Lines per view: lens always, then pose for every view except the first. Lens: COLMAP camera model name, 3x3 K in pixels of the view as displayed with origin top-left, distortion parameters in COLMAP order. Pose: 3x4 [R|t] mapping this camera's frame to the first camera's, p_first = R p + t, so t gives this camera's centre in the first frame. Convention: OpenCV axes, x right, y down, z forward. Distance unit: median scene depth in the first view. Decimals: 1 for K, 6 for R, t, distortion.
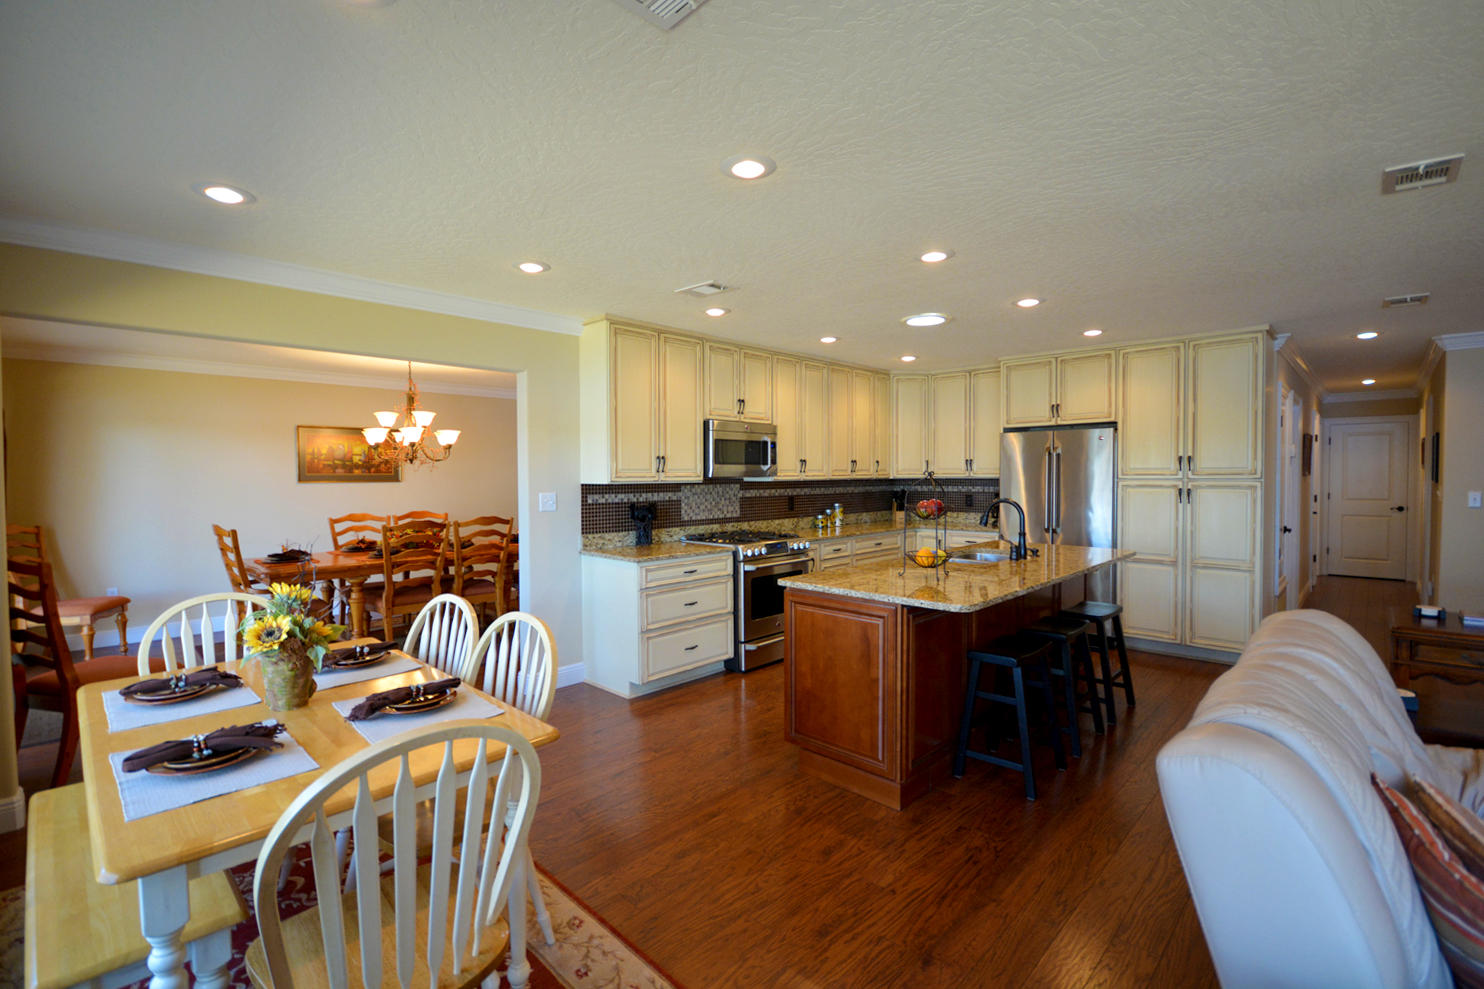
lens RADIAL K [[647.2, 0, 742.9], [0, 647.2, 488.4], [0, 0, 1]] dist [-0.004360, -0.003627]
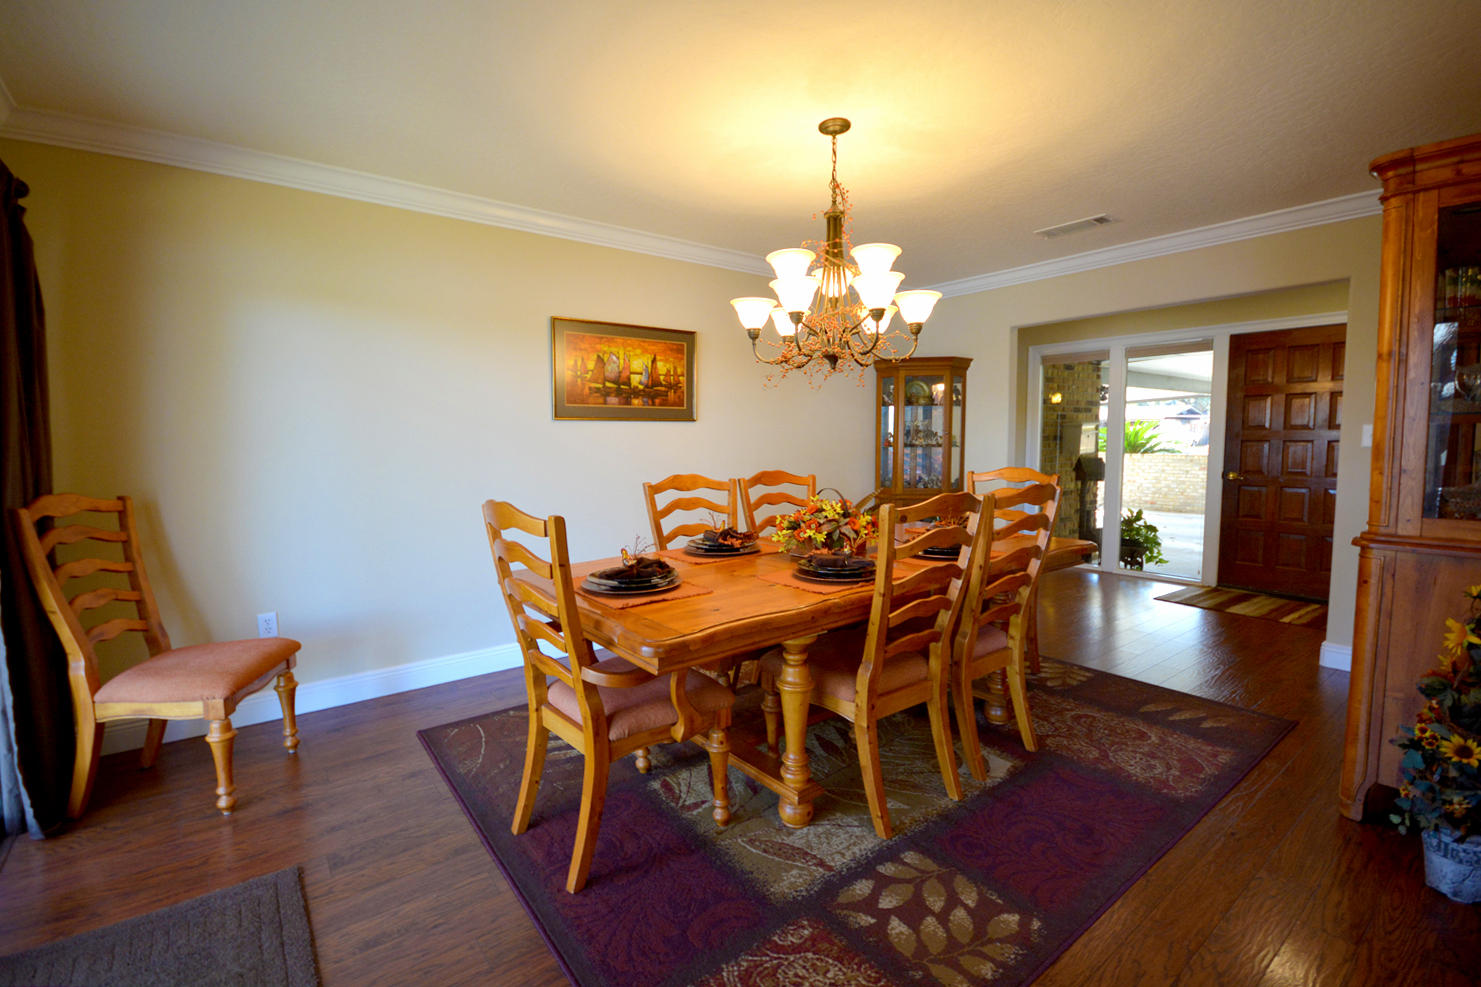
lens RADIAL K [[645.9, 0, 737.5], [0, 645.9, 490.5], [0, 0, 1]] dist [-0.004360, -0.003627]
pose [[0.989224, 0.012061, -0.145913, -0.318930], [-0.003281, 0.998177, 0.060265, 0.013501], [0.146374, -0.059137, 0.987460, 0.328919]]
